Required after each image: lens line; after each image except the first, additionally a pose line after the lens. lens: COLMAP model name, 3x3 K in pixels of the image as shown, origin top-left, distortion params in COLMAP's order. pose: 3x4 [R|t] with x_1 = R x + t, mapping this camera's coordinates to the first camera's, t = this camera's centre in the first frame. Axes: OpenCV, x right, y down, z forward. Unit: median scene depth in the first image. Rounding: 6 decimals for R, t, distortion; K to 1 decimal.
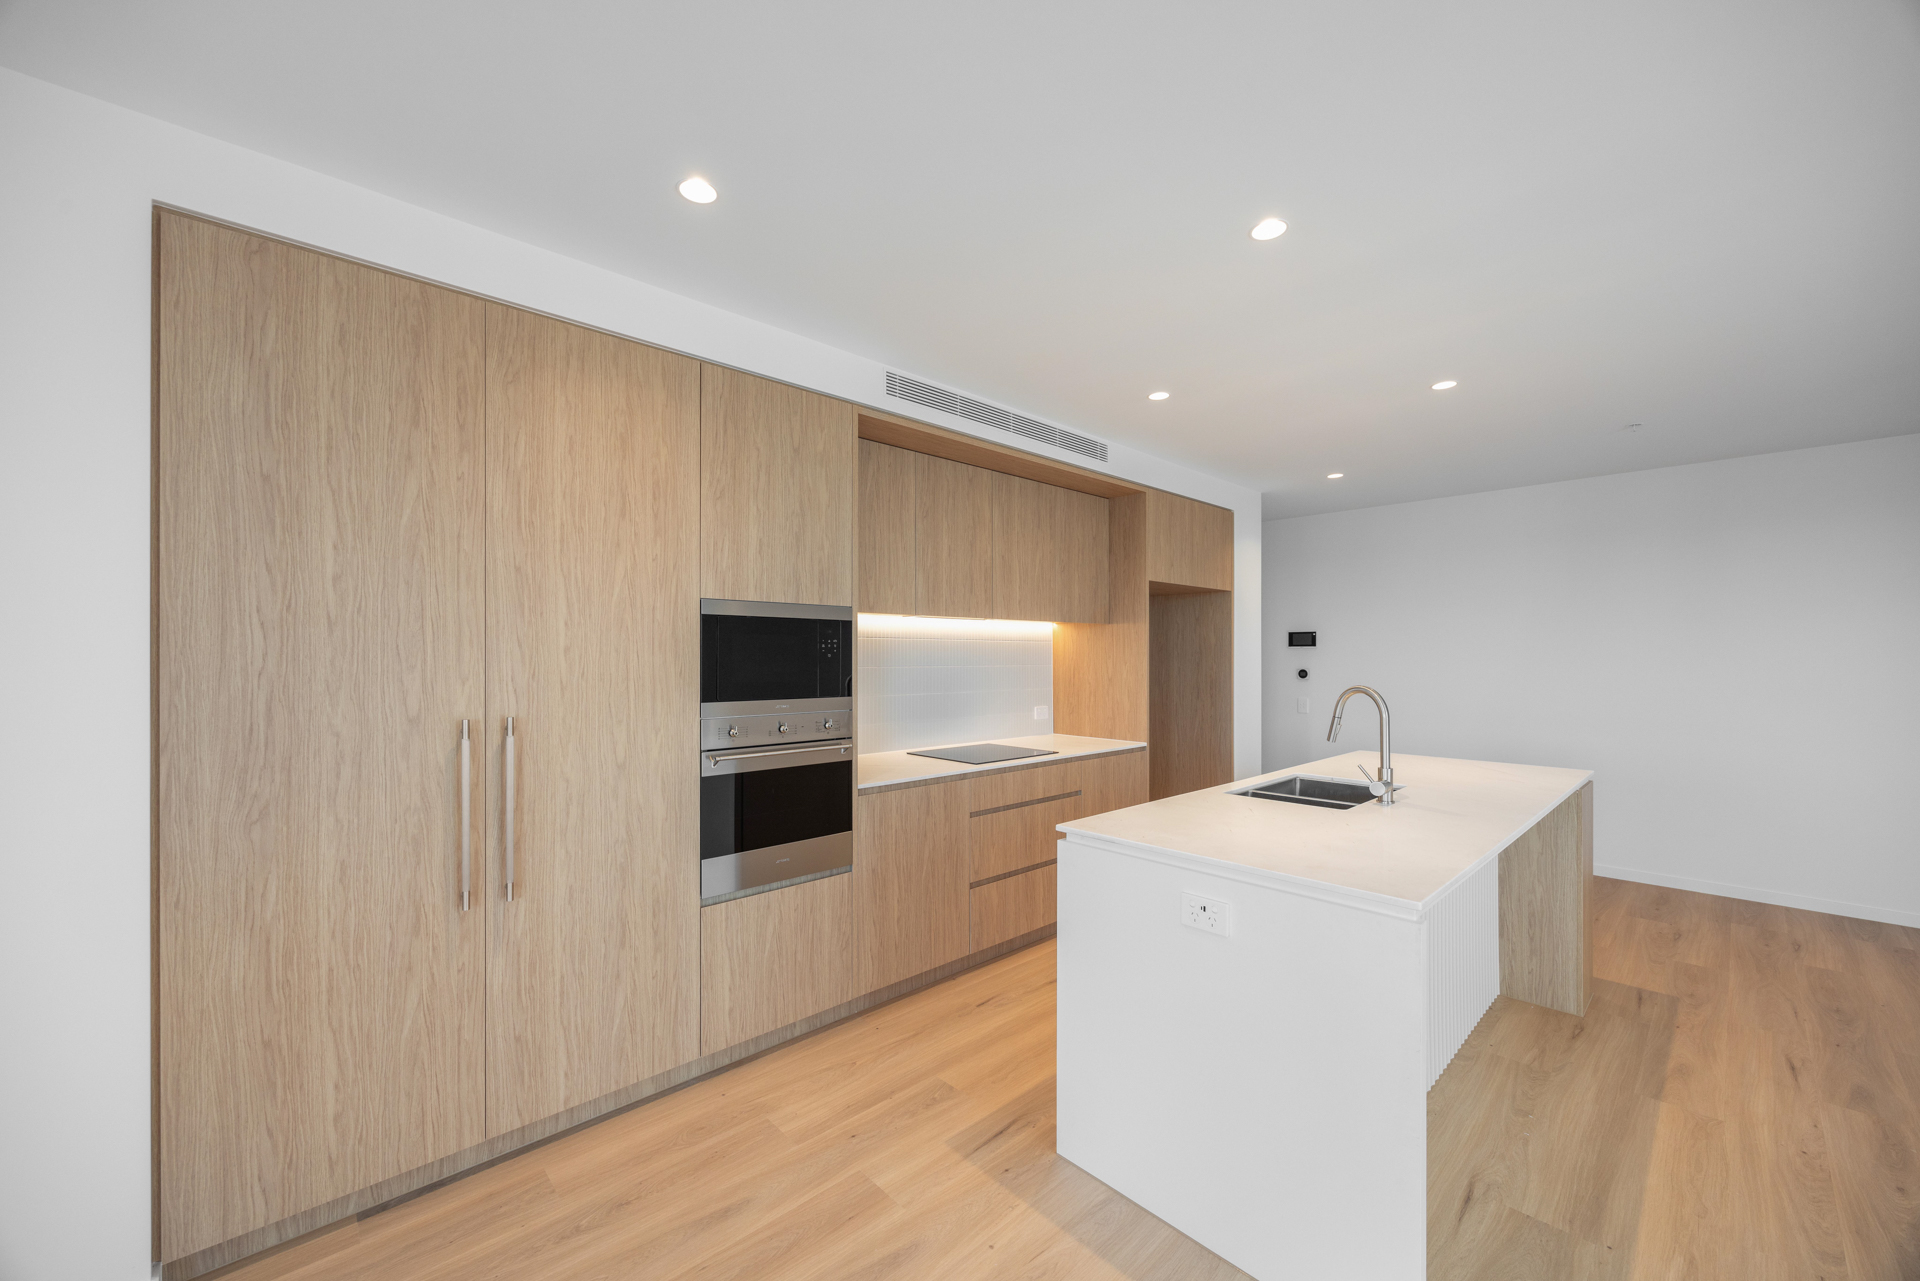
lens RADIAL K [[786.1, 0, 1016.1], [0, 786.1, 653.6], [0, 0, 1]] dist [-0.004030, -0.000056]
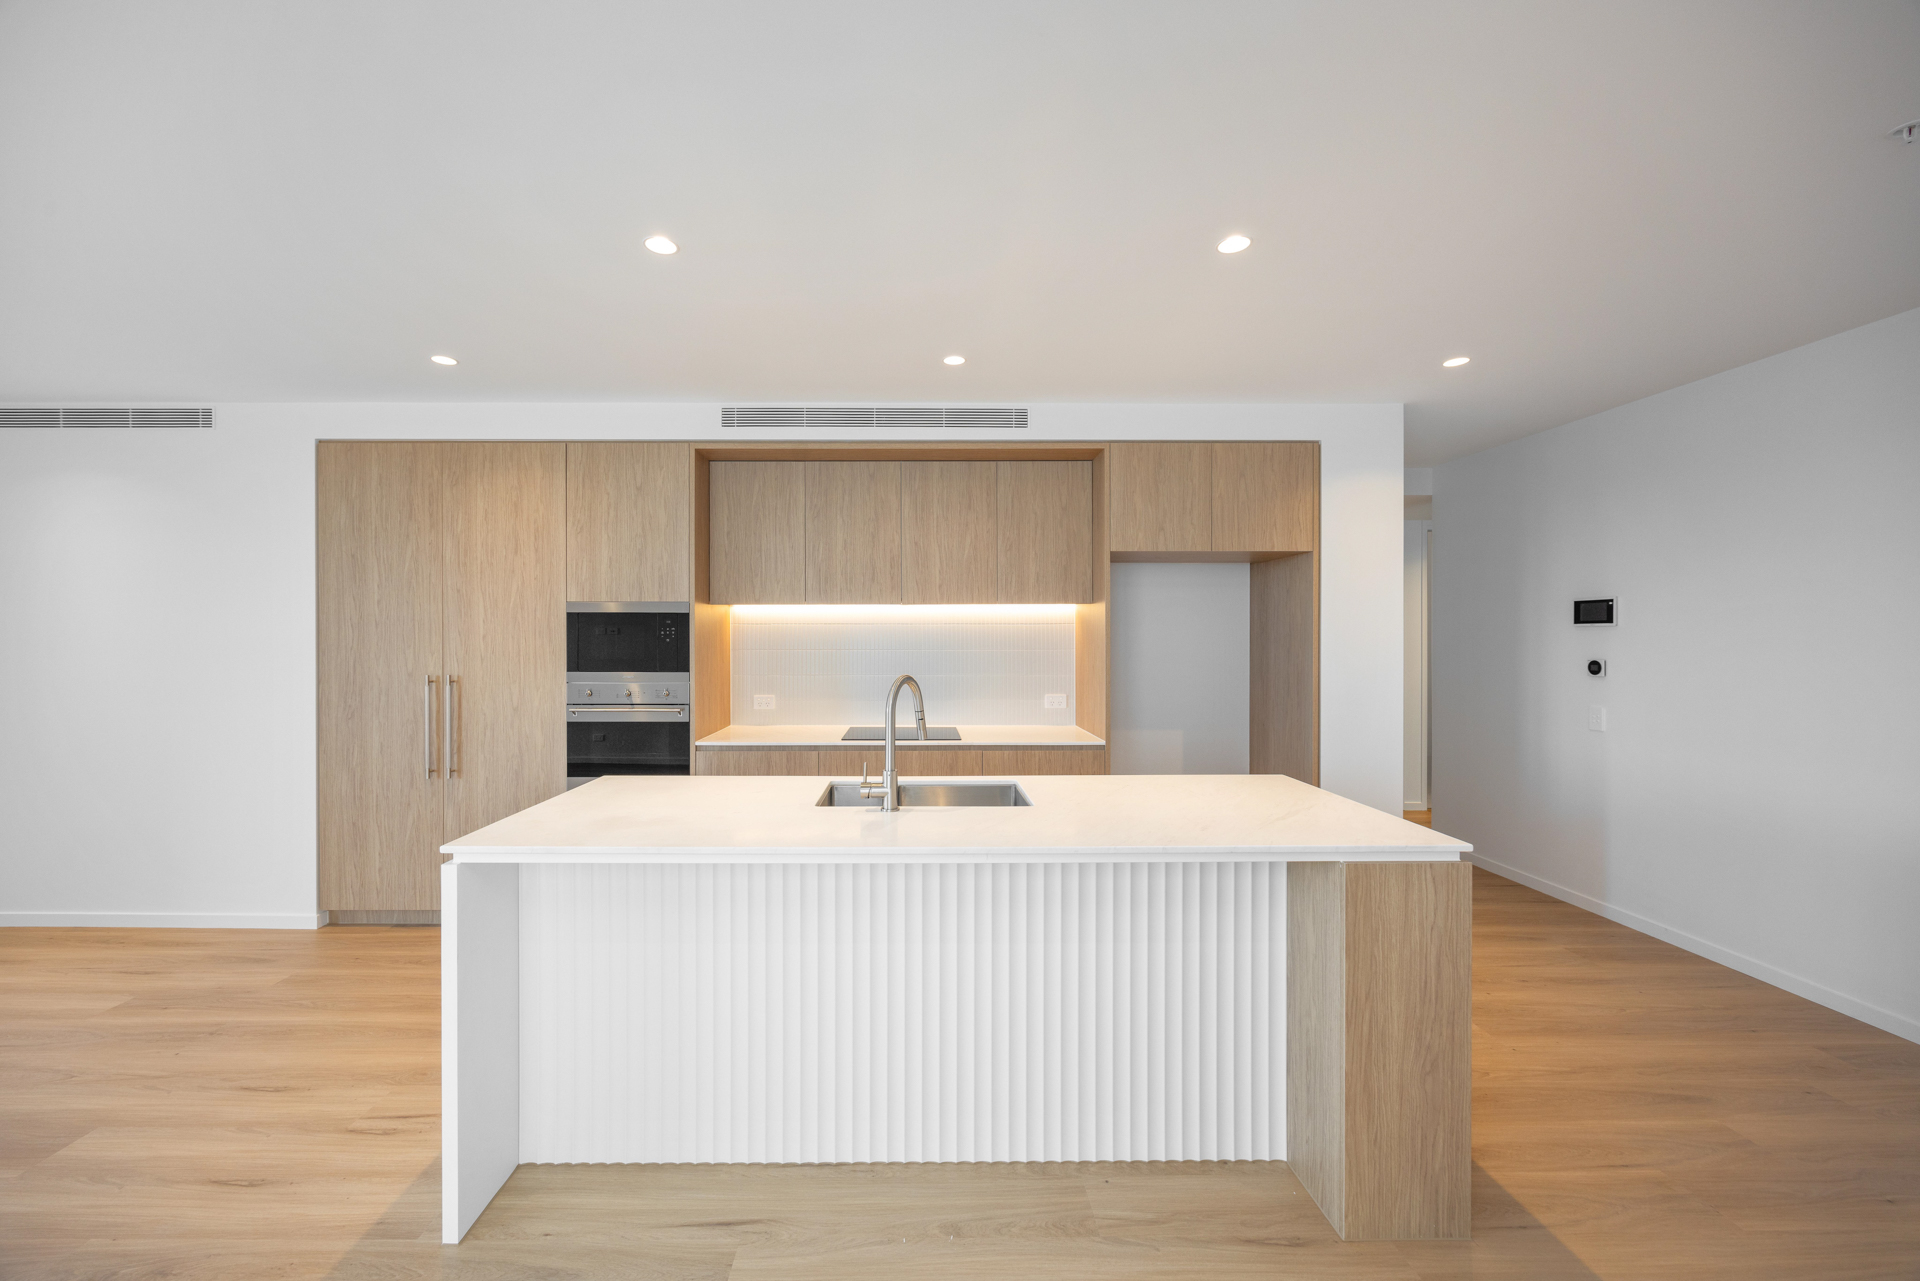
lens RADIAL K [[824.2, 0, 915.8], [0, 824.2, 640.8], [0, 0, 1]] dist [0.000632, -0.000491]
pose [[0.685037, 0.001830, -0.728506, 1.192698], [0.003217, 0.999979, 0.005537, -0.002528], [0.728501, -0.006136, 0.685017, 0.409732]]
